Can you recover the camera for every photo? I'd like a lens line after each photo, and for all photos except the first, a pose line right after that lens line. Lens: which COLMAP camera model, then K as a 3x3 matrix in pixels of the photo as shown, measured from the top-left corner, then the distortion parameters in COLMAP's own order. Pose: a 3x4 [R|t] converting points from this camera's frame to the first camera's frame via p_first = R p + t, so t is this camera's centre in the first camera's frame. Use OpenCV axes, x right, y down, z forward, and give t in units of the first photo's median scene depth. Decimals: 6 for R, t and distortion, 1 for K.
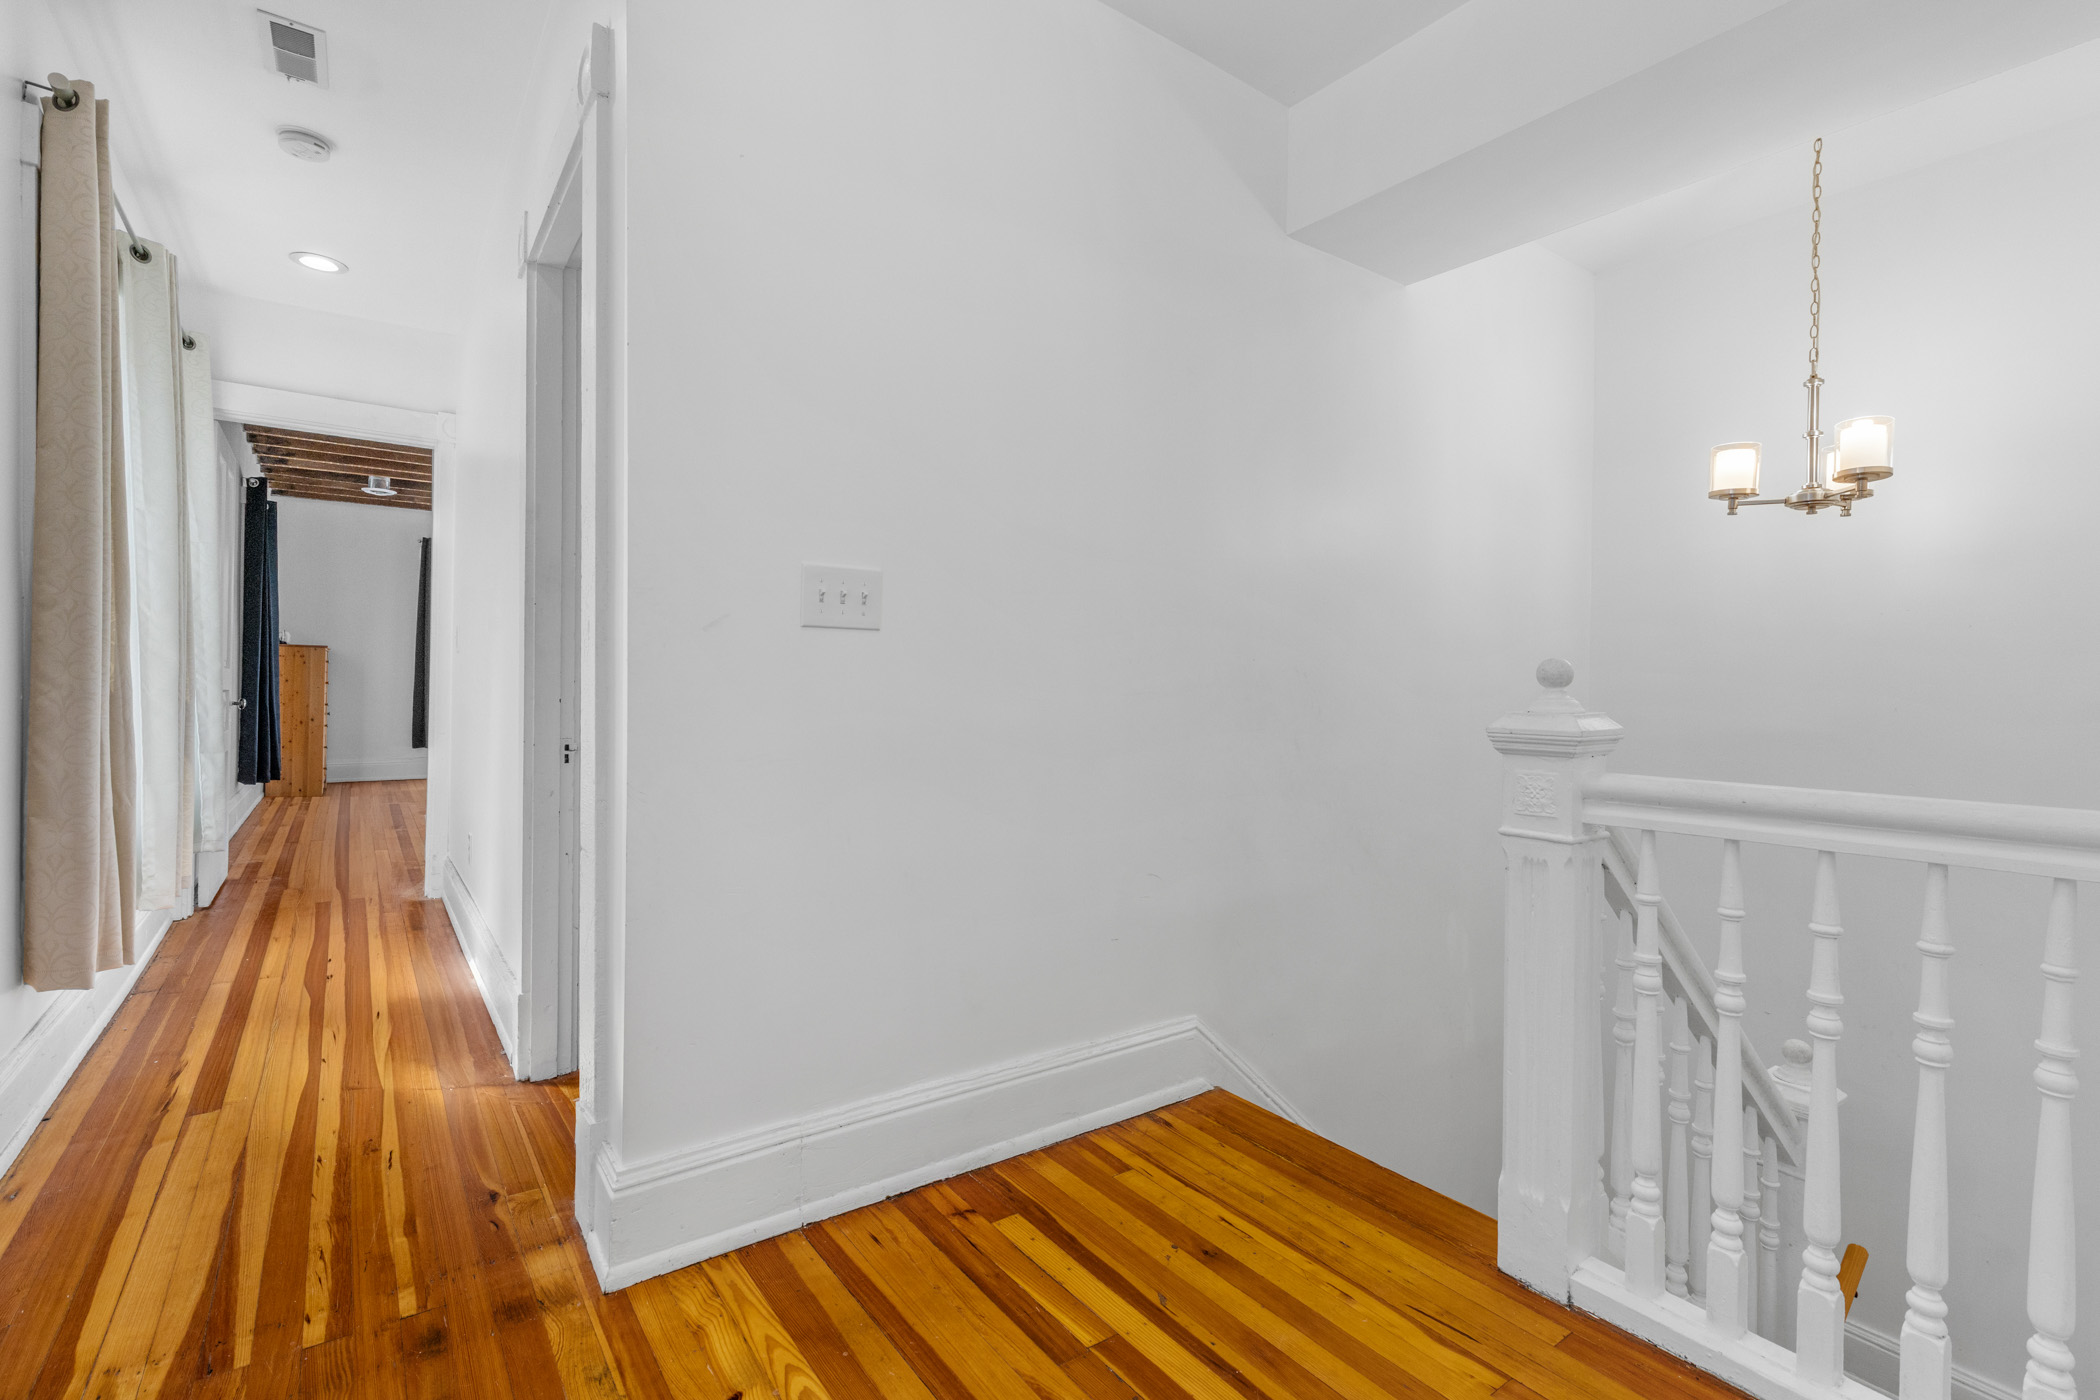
lens RADIAL K [[960.0, 0, 1047.5], [0, 960.0, 686.7], [0, 0, 1]] dist [0.001198, 0.000505]
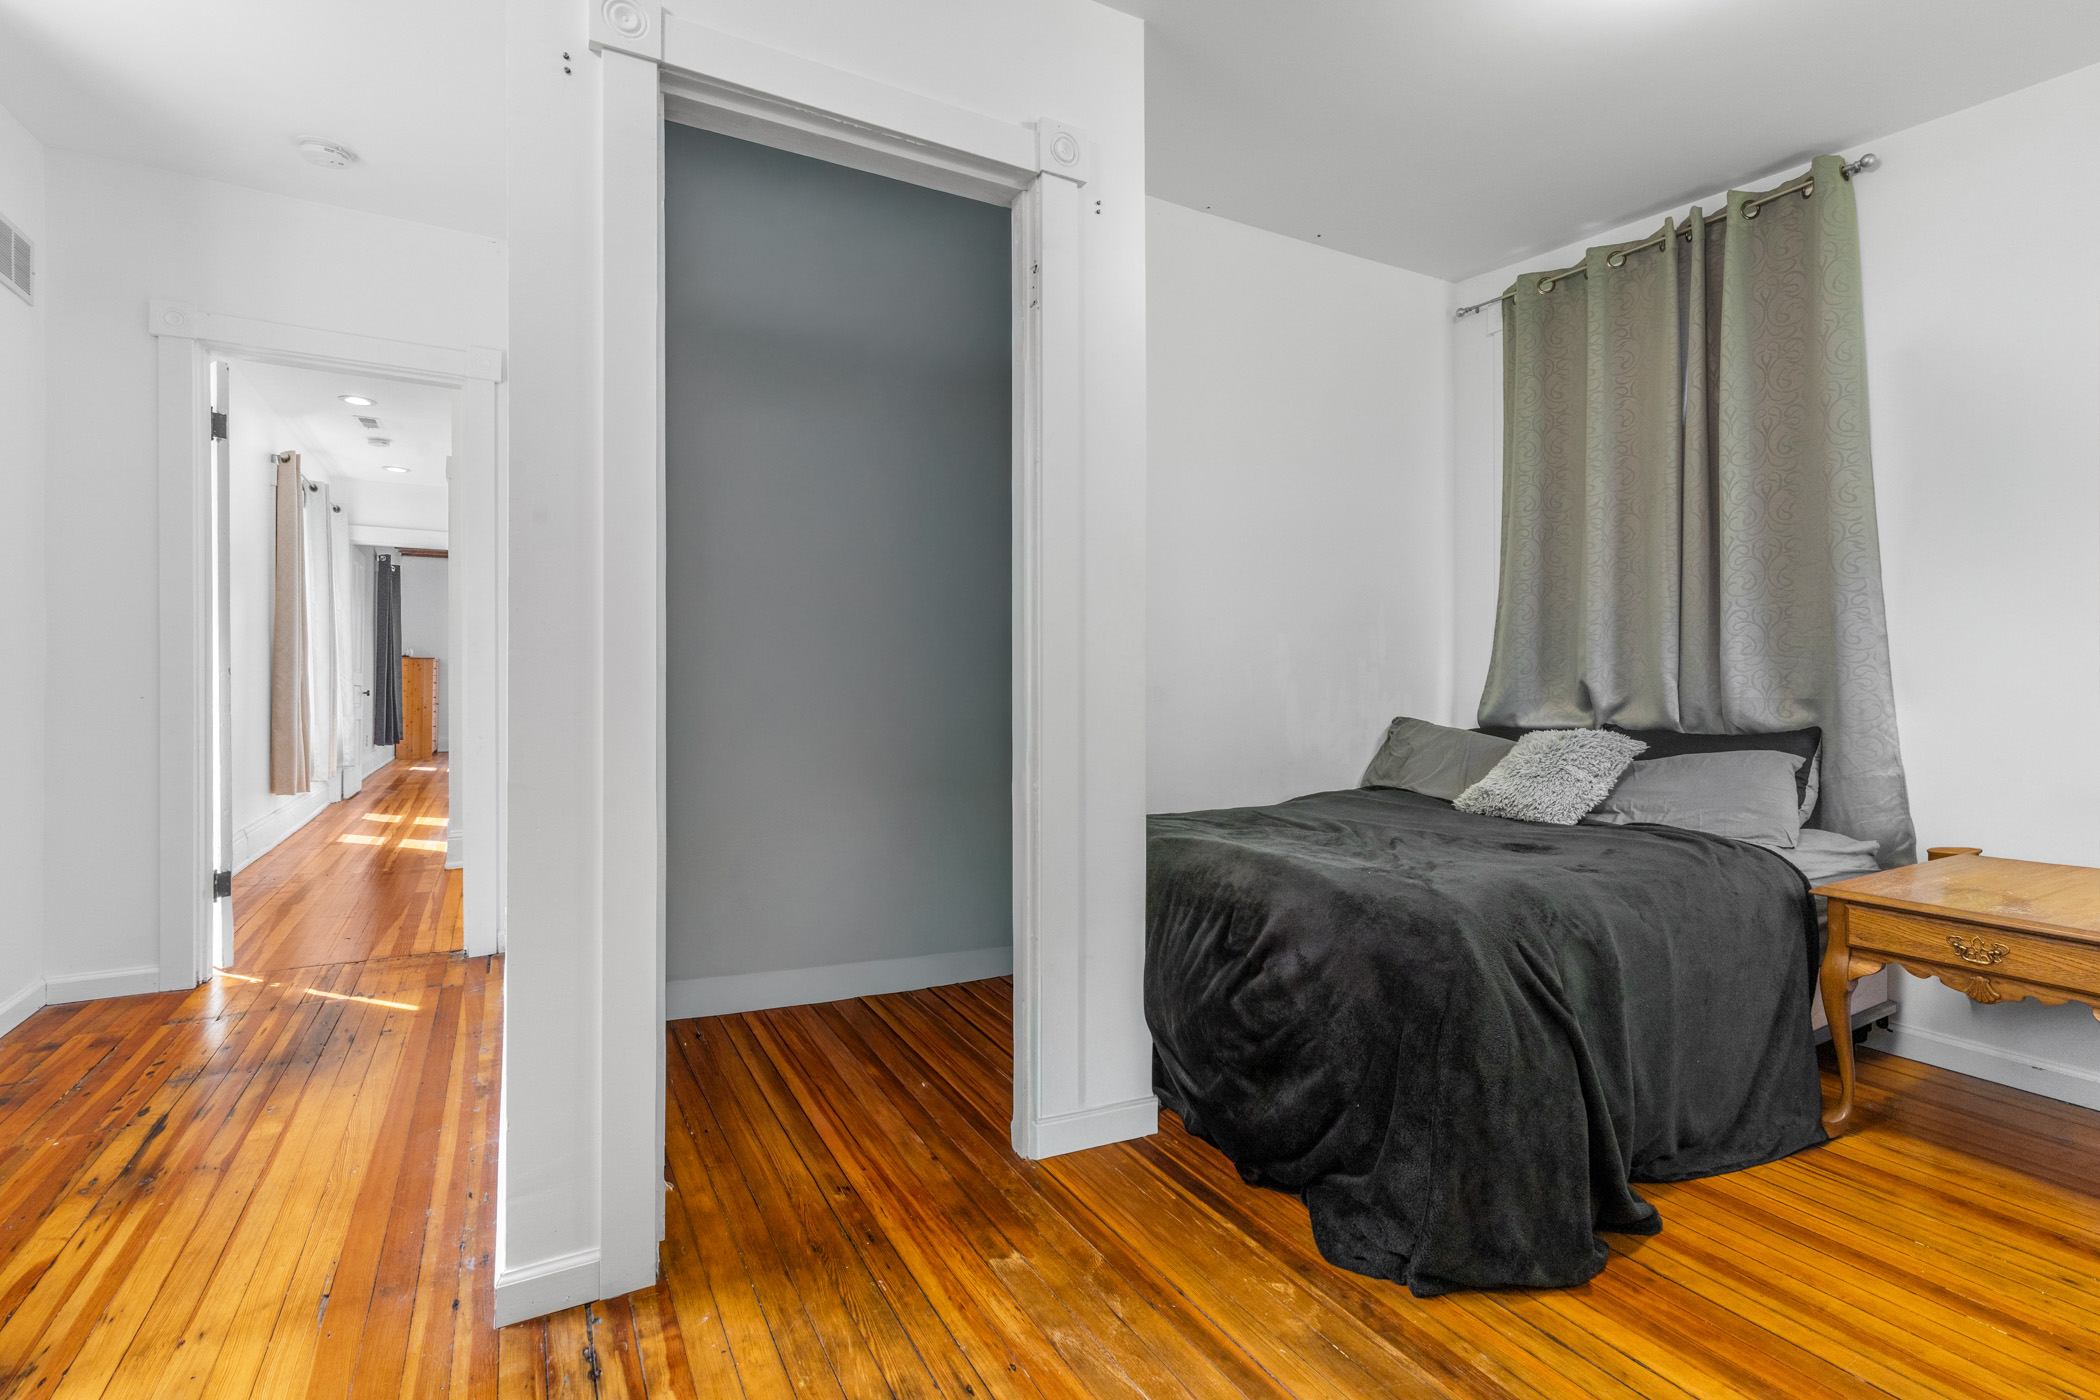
lens RADIAL K [[960.0, 0, 1036.8], [0, 960.0, 677.8], [0, 0, 1]] dist [0.001198, 0.000505]
pose [[0.992538, -0.007620, -0.121694, 1.077755], [0.006637, 0.999942, -0.008477, 0.022354], [0.121751, 0.007606, 0.992532, -1.094050]]
